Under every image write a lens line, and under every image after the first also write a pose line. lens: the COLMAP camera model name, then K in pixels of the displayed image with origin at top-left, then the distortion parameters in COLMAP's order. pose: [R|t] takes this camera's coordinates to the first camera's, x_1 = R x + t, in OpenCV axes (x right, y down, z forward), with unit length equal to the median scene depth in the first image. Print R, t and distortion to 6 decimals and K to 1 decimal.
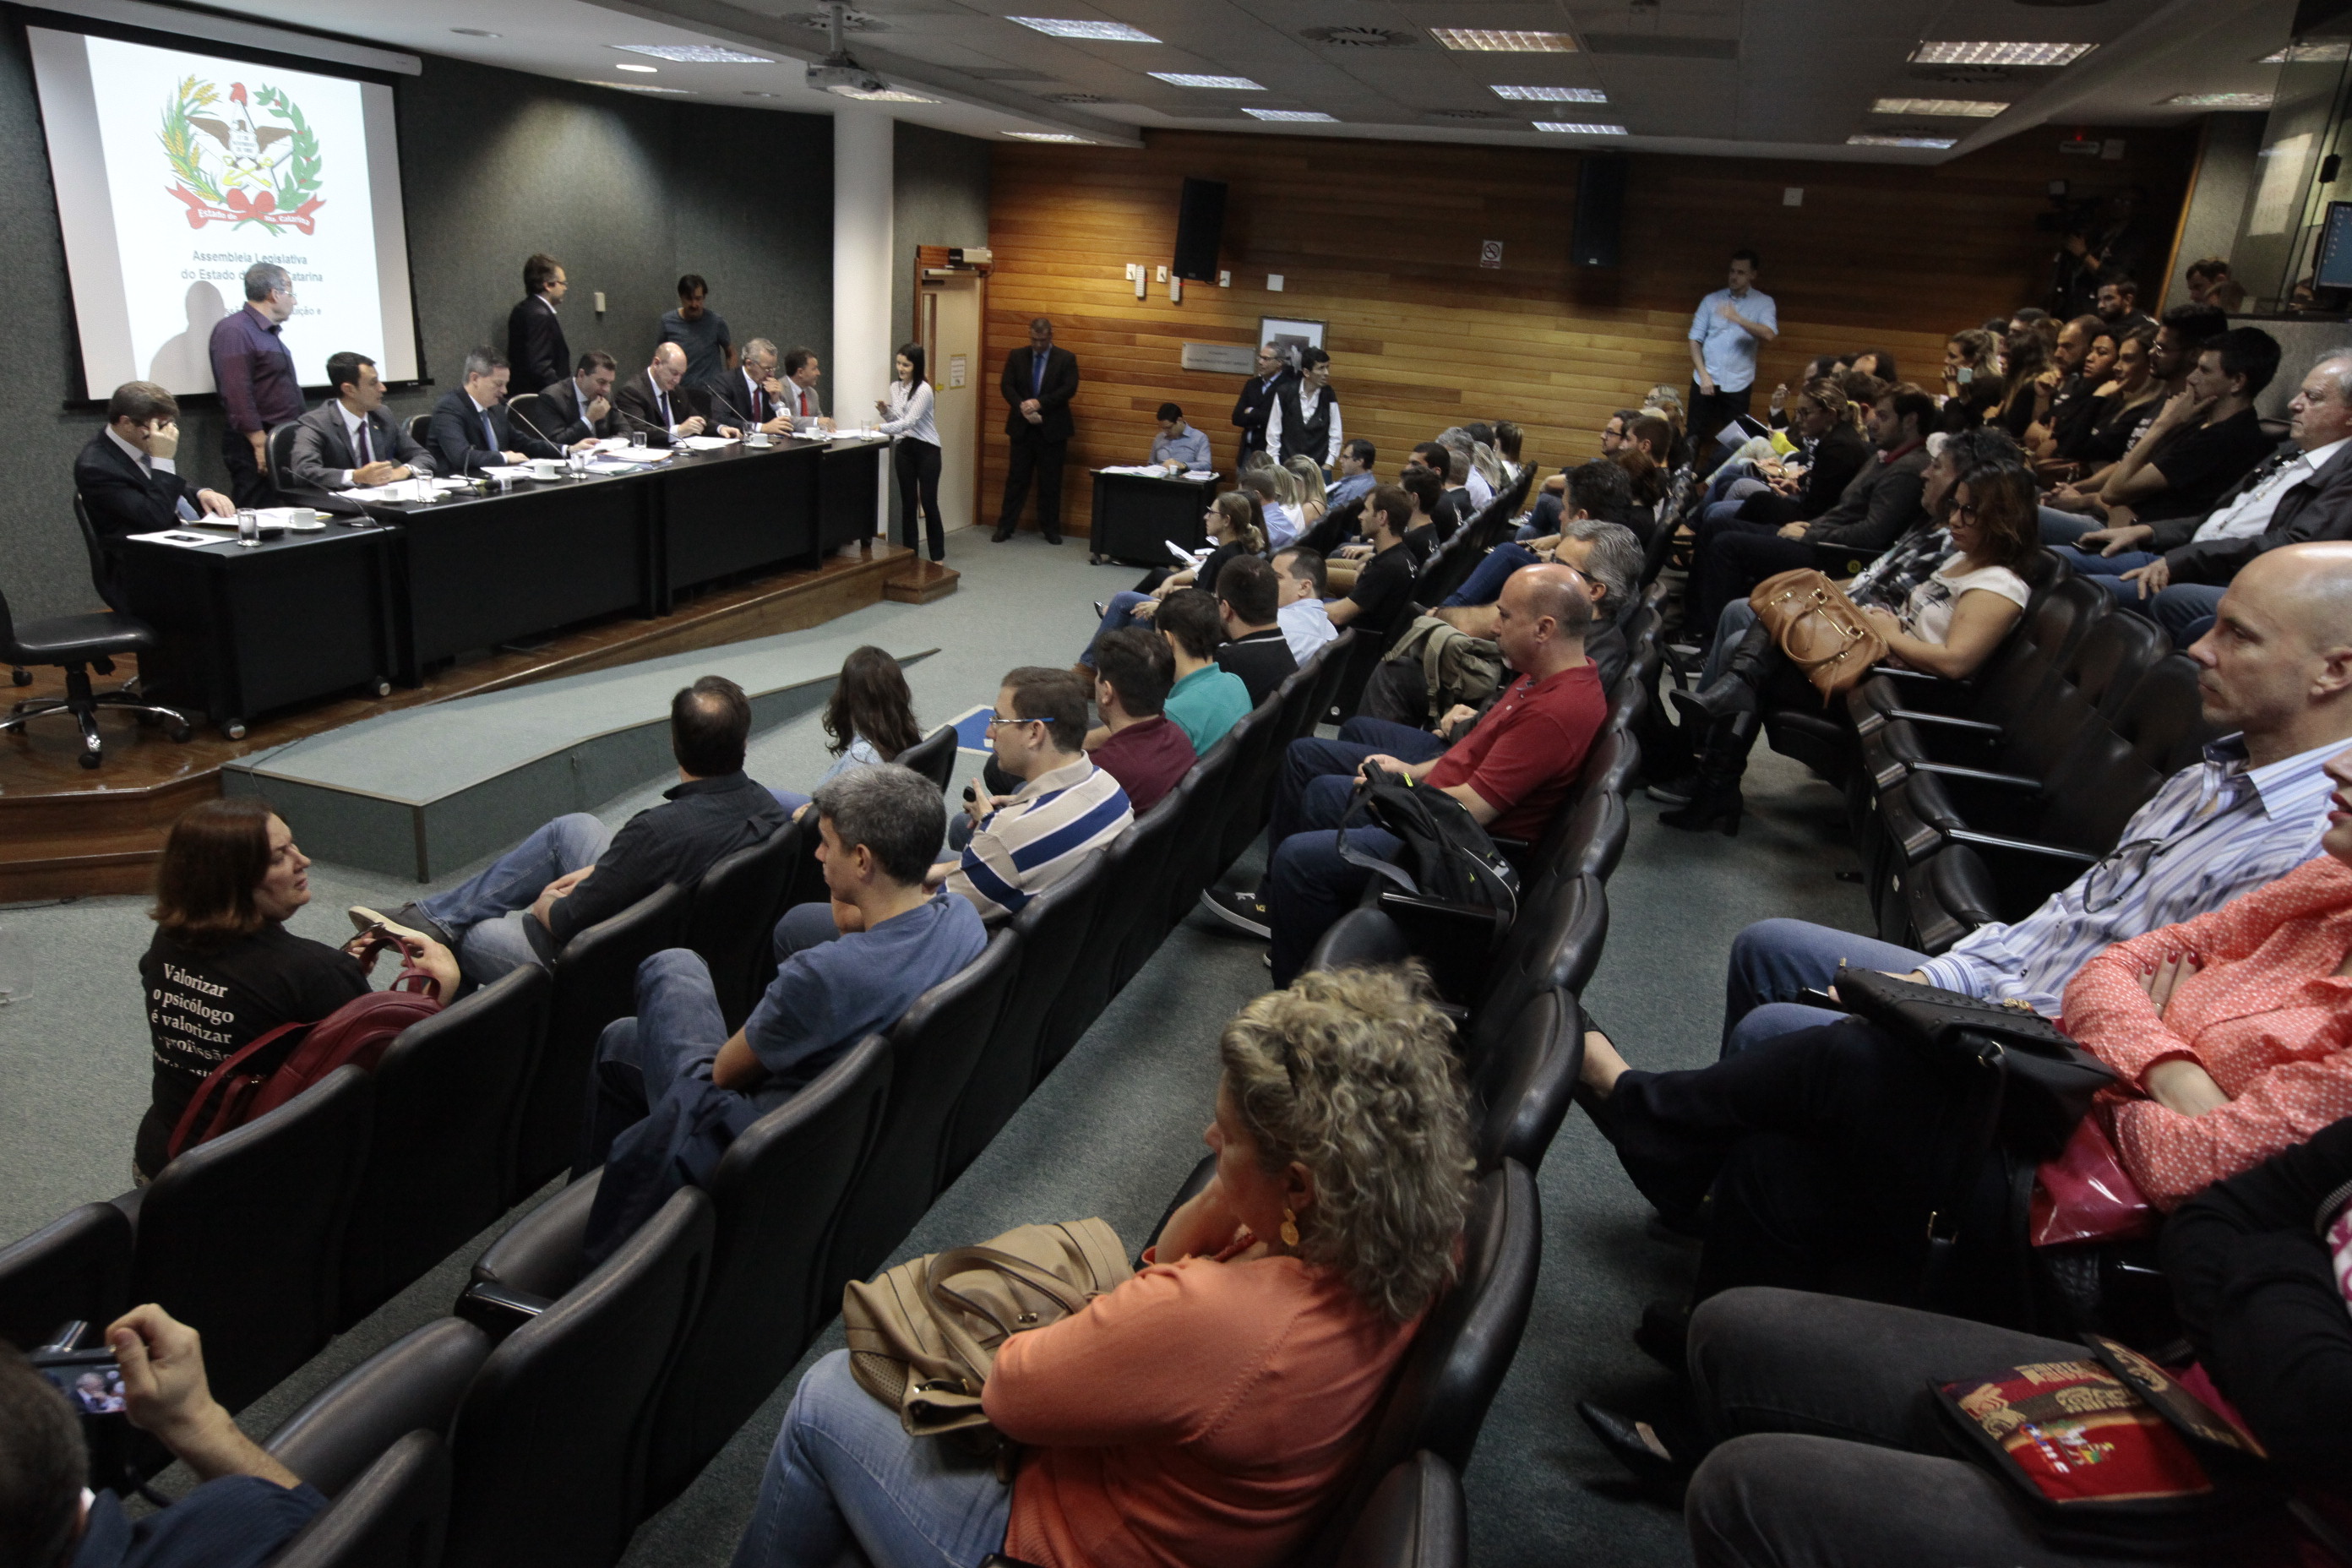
lens RADIAL K [[1593.5, 0, 1181.9], [0, 1593.5, 762.8], [0, 0, 1]] dist [0.000993, 0.025565]
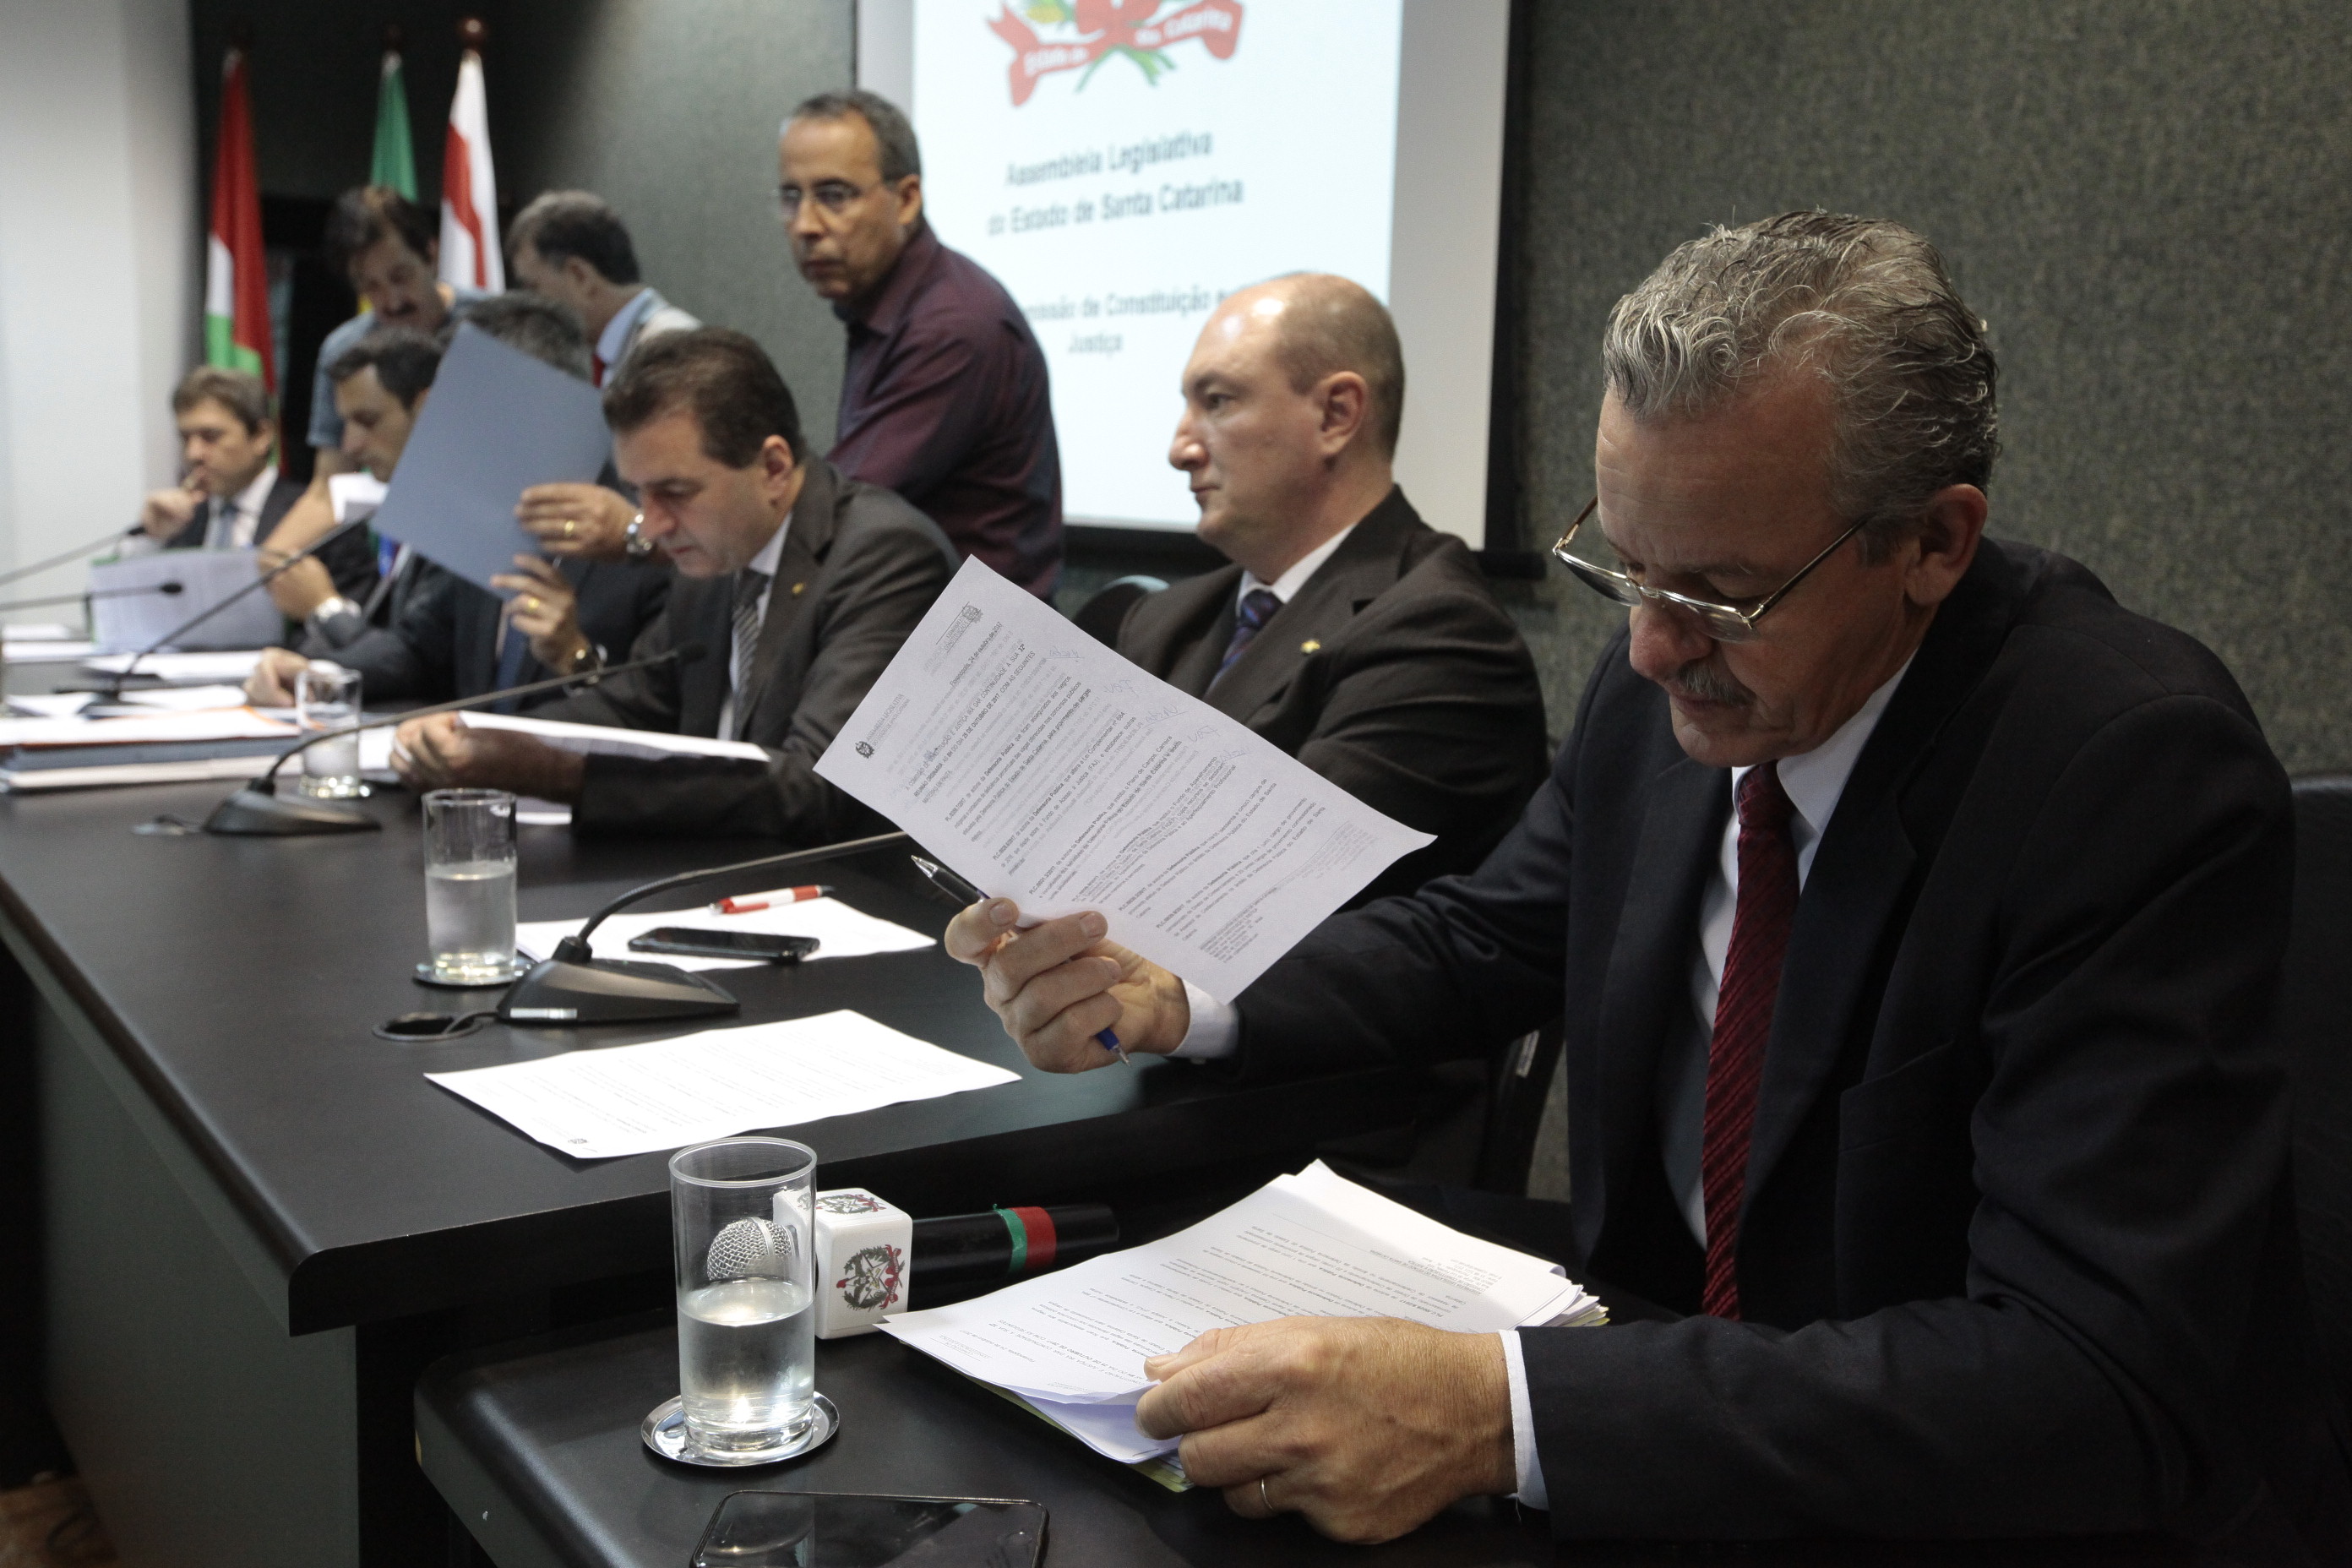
lens RADIAL K [[2215.4, 0, 1167.2], [0, 2215.4, 789.7], [0, 0, 1]] dist [0.033512, 0.000000]
pose [[-0.622746, 0.033663, -0.781699, -0.197846], [-0.298971, 0.913024, 0.277495, -0.327958], [0.723051, 0.406515, -0.558518, 1.340589]]
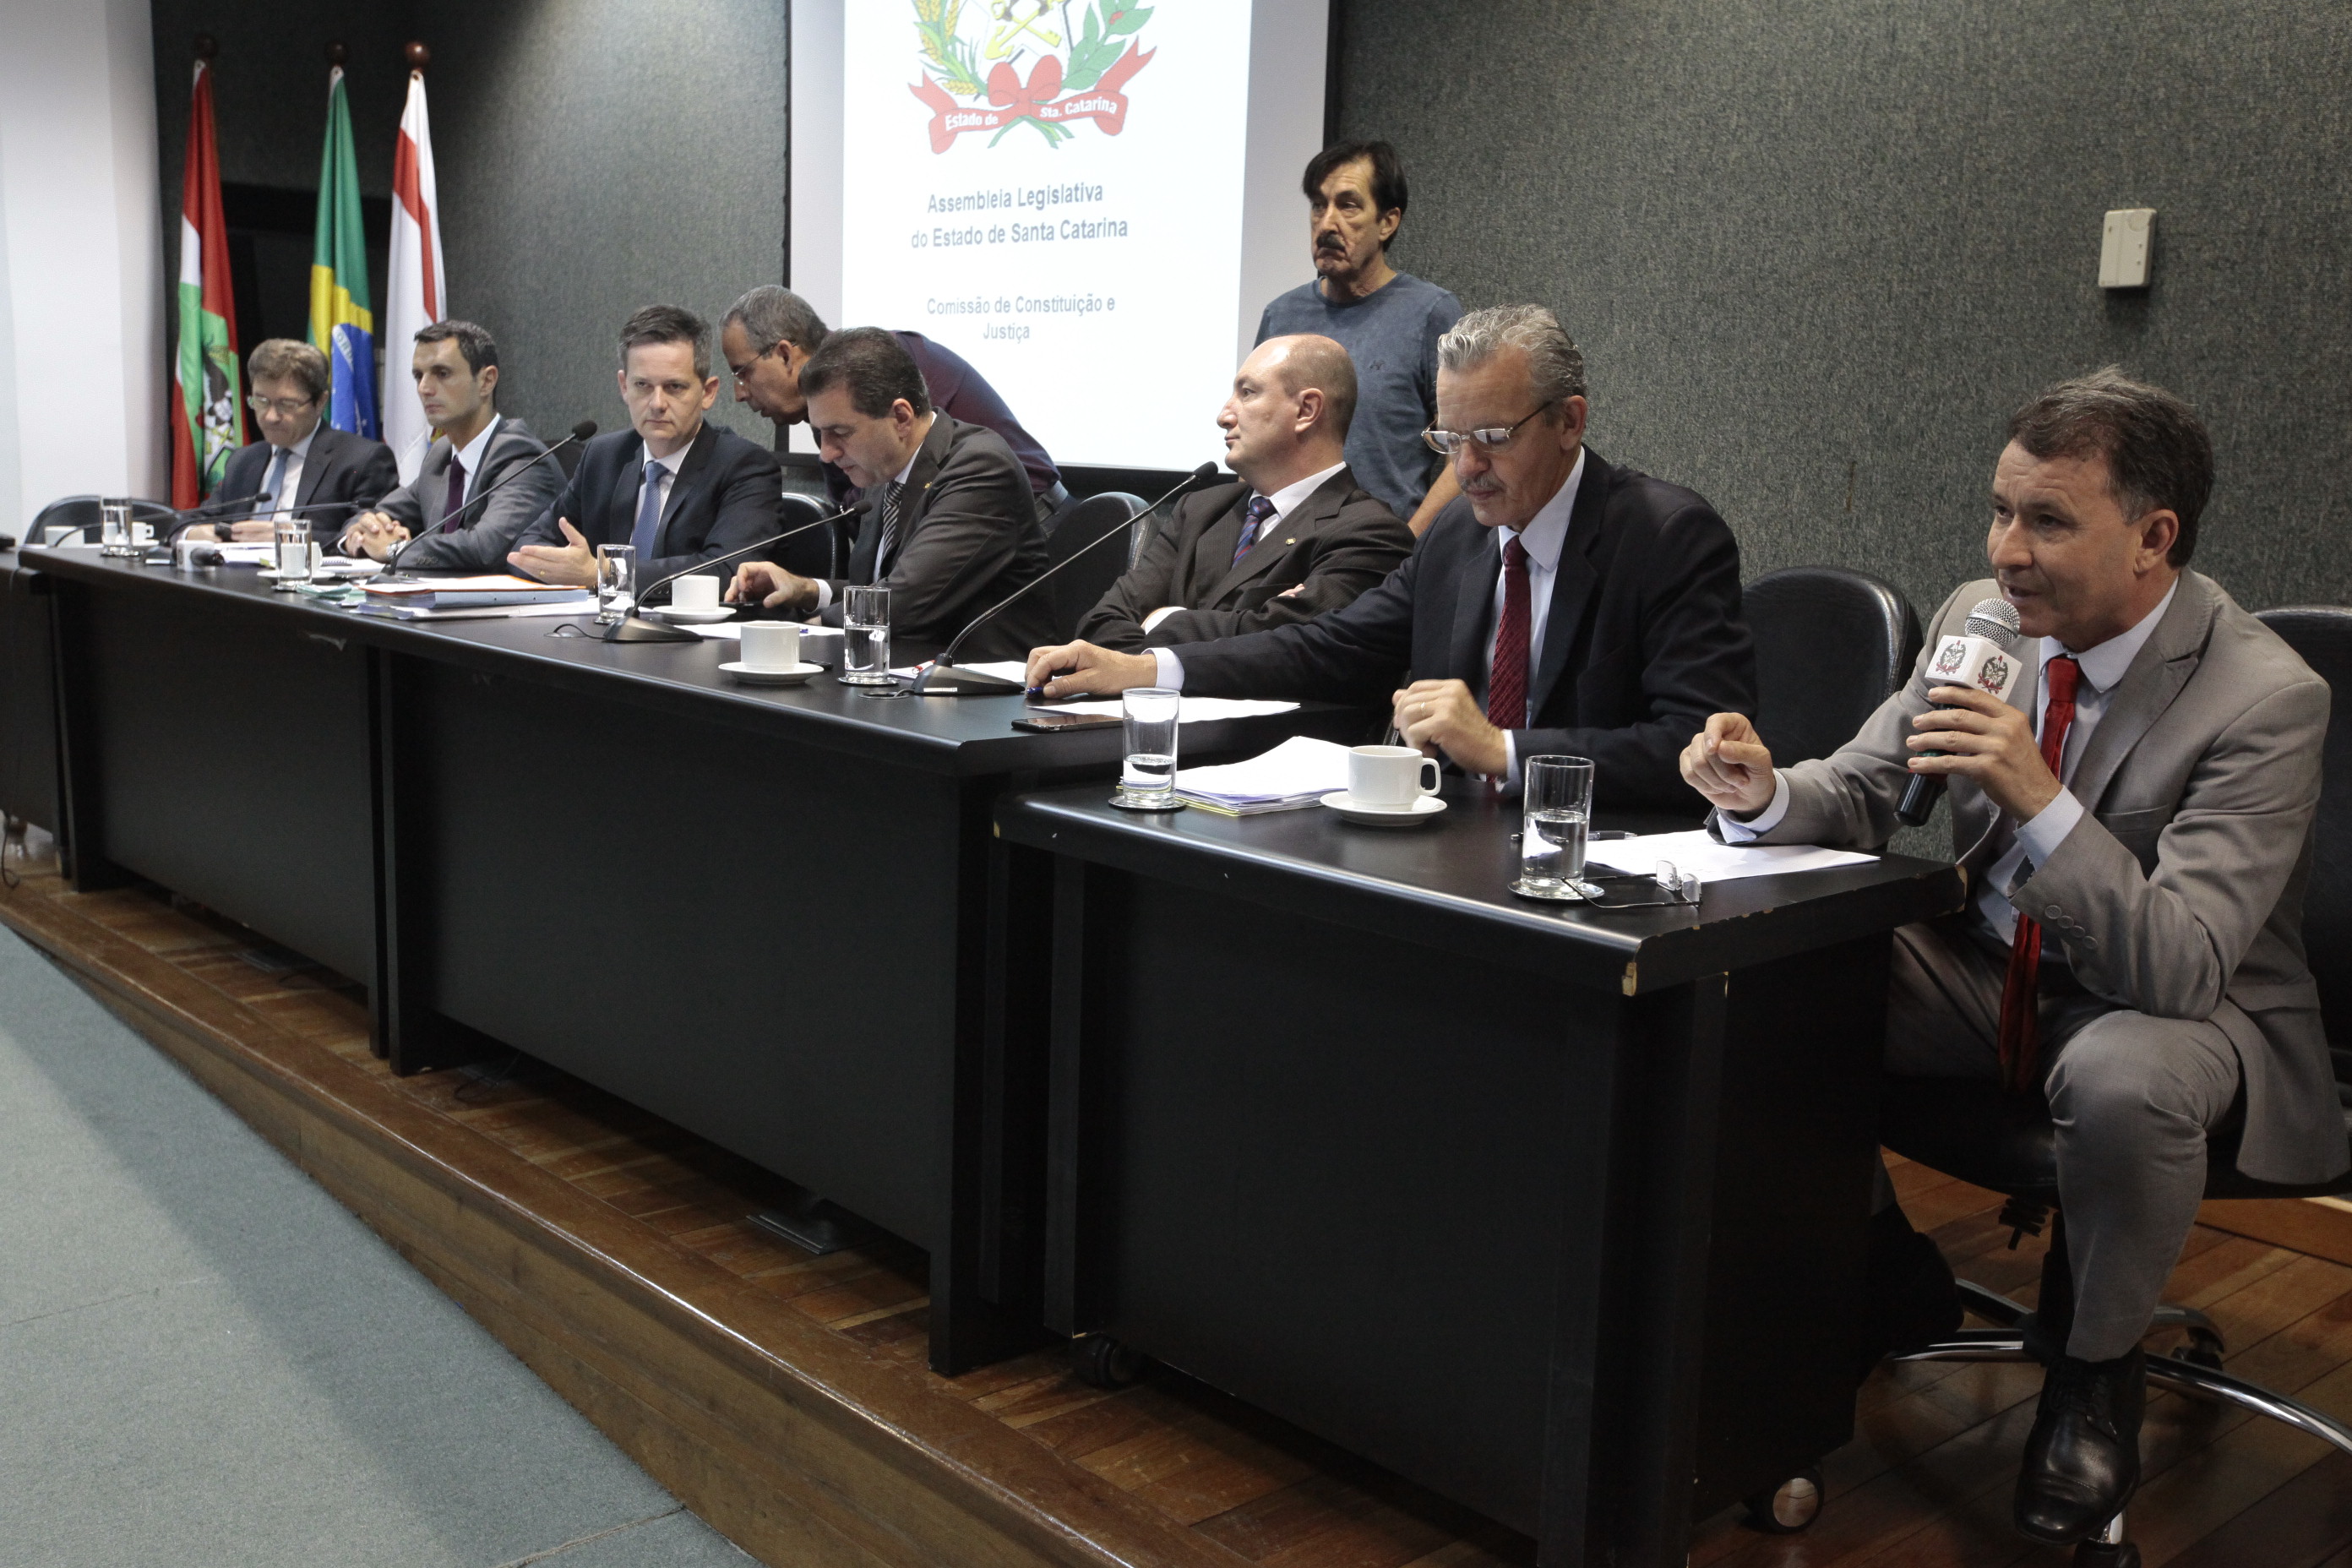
lens RADIAL K [[2215.4, 0, 1190.2], [0, 2215.4, 791.4], [0, 0, 1]] dist [0.033512, 0.000000]
pose [[-0.494793, 0.056307, -0.867185, -0.008554], [-0.324629, 0.913680, 0.244550, -0.332432], [0.806099, 0.402515, -0.433804, 1.408278]]
